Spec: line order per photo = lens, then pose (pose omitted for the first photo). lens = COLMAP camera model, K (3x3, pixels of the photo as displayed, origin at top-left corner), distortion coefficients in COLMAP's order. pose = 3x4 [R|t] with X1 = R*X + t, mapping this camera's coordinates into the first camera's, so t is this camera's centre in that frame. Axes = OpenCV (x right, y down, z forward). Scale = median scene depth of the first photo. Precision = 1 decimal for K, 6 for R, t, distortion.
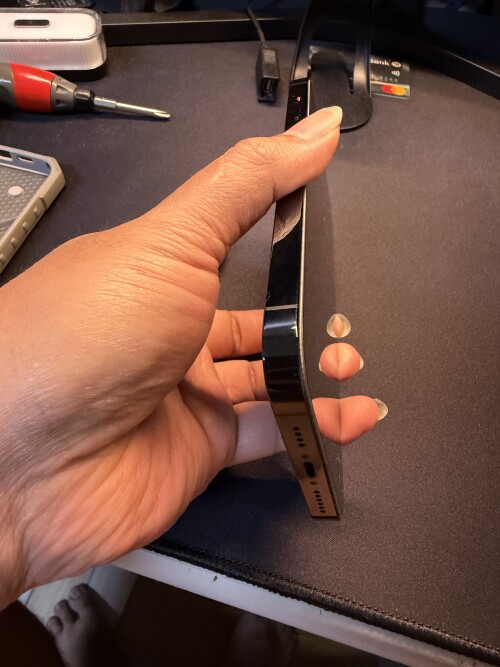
lens RADIAL K [[474.6, 0, 251.7], [0, 474.6, 288.9], [0, 0, 1]] dist [-0.002659, -0.000294]
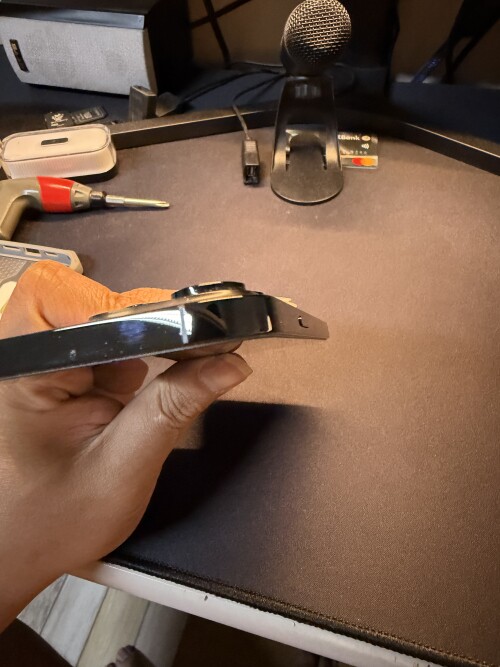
lens RADIAL K [[470.3, 0, 248.6], [0, 470.3, 290.6], [0, 0, 1]] dist [-0.005651, -0.004118]
pose [[0.994000, -0.080716, -0.073810, 0.093381], [0.072720, 0.991783, -0.105258, -0.014148], [0.081699, 0.099259, 0.991702, -0.126031]]
